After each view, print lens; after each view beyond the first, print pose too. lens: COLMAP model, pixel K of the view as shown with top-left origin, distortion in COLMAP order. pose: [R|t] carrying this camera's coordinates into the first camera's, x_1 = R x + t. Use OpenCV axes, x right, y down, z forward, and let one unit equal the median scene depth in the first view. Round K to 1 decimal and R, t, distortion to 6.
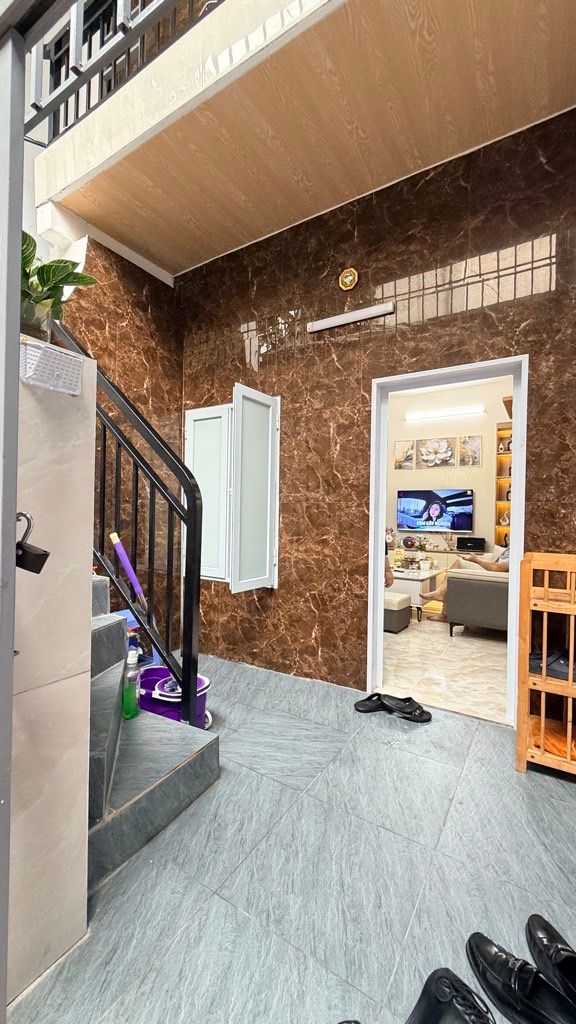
lens RADIAL K [[407.6, 0, 289.5], [0, 407.6, 516.3], [0, 0, 1]] dist [0.000587, -0.000173]
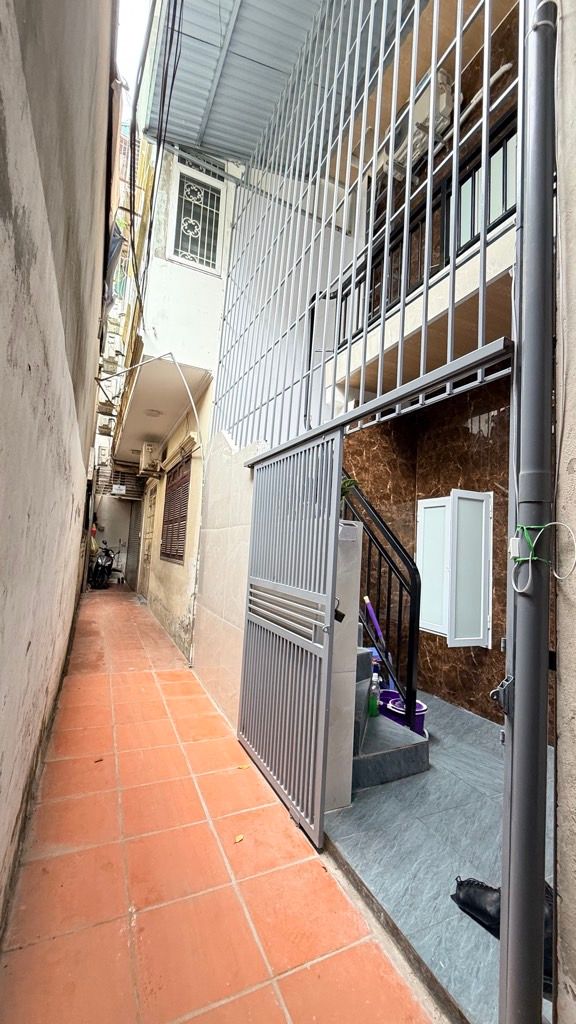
lens RADIAL K [[407.6, 0, 292.1], [0, 407.6, 518.7], [0, 0, 1]] dist [0.000587, -0.000173]
pose [[0.839185, -0.015584, -0.543622, 0.184366], [-0.042527, 0.994648, -0.094163, -0.090797], [0.542180, 0.102139, 0.834031, -0.484655]]
